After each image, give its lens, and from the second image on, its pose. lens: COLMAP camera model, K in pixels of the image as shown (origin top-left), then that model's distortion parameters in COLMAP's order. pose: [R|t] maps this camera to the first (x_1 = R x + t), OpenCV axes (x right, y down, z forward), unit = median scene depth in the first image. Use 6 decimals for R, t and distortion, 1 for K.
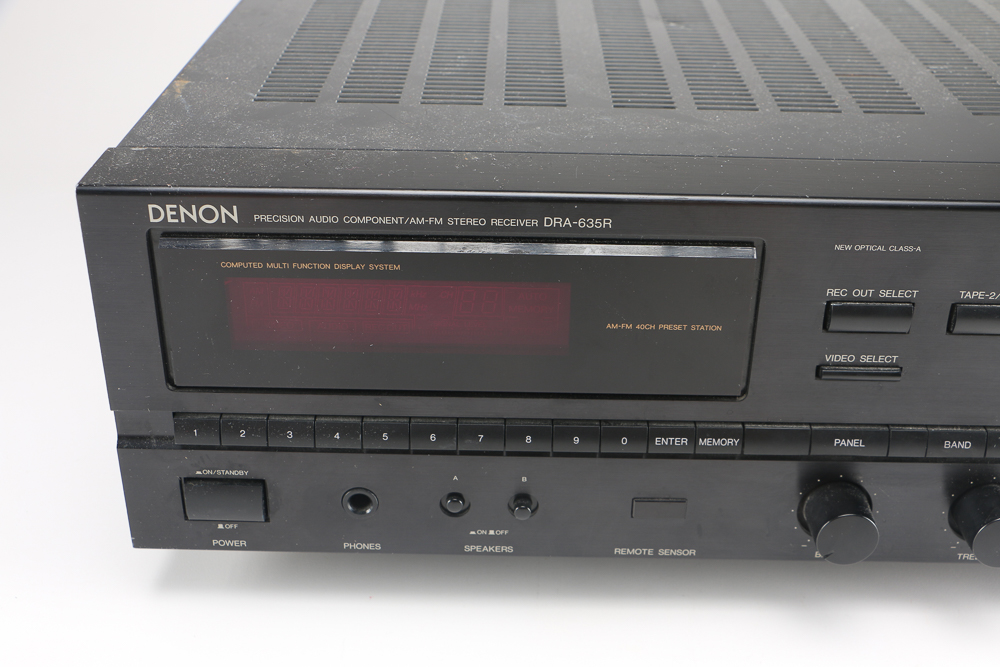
lens RADIAL K [[1249.4, 0, 500.0], [0, 1249.4, 333.5], [0, 0, 1]] dist [-0.117500, 0.359910]
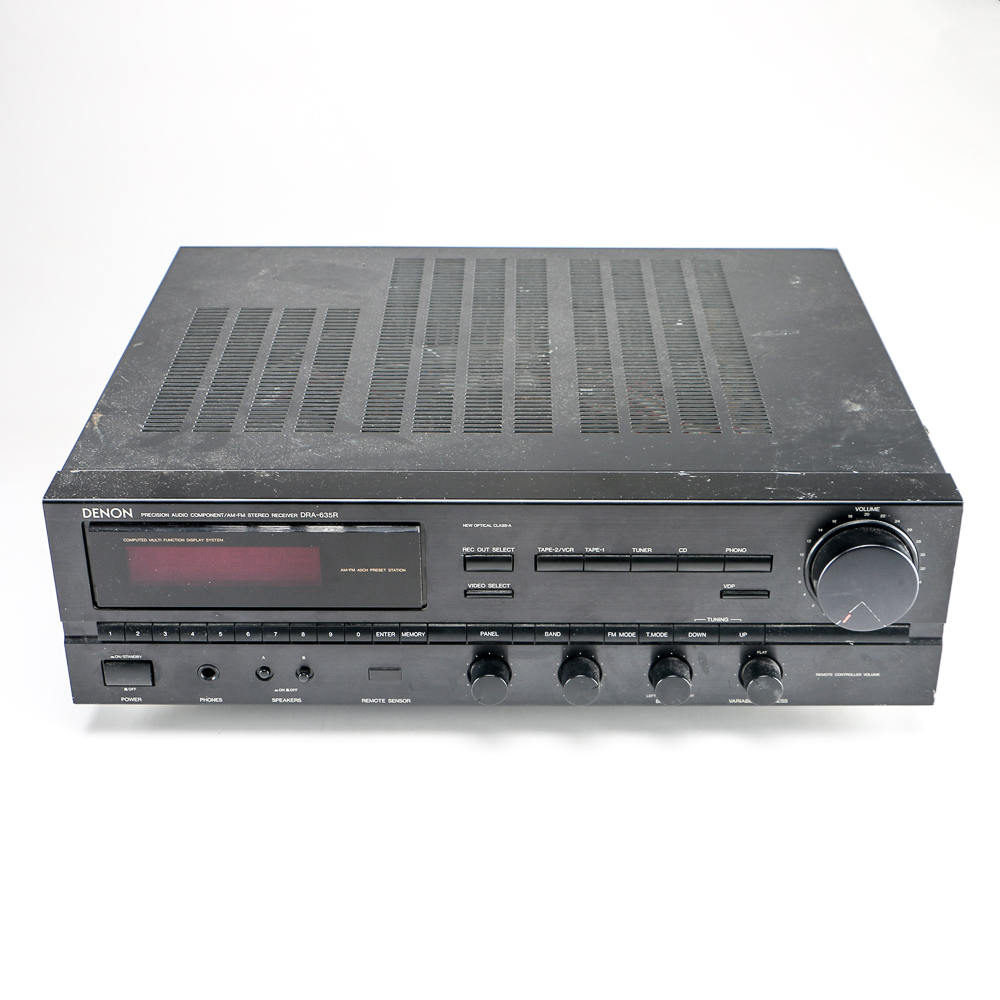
lens RADIAL K [[1626.6, 0, 500.0], [0, 1626.6, 500.0], [0, 0, 1]] dist [-0.042709, 0.073724]
pose [[0.999875, -0.015598, 0.002725, 0.292931], [0.015597, 0.999878, 0.000256, -0.097885], [-0.002729, -0.000214, 0.999996, -1.256479]]
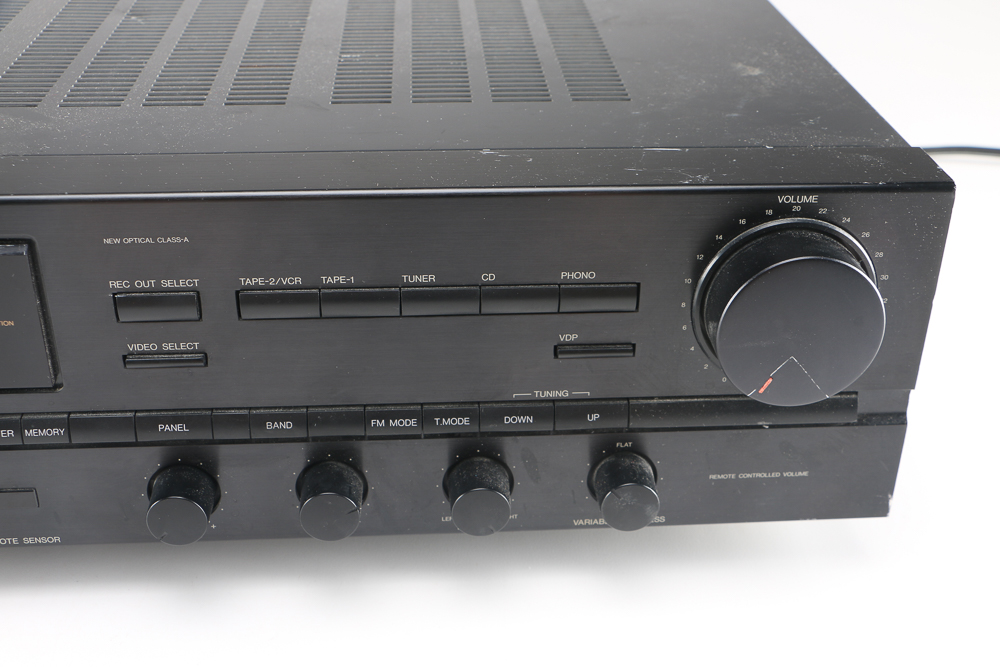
lens RADIAL K [[1249.4, 0, 500.0], [0, 1249.4, 333.5], [0, 0, 1]] dist [-0.117500, 0.359910]
pose [[0.996134, -0.040010, 0.078210, 0.474674], [0.038569, 0.999059, 0.019849, -0.000415], [-0.078930, -0.016756, 0.996739, -0.050759]]
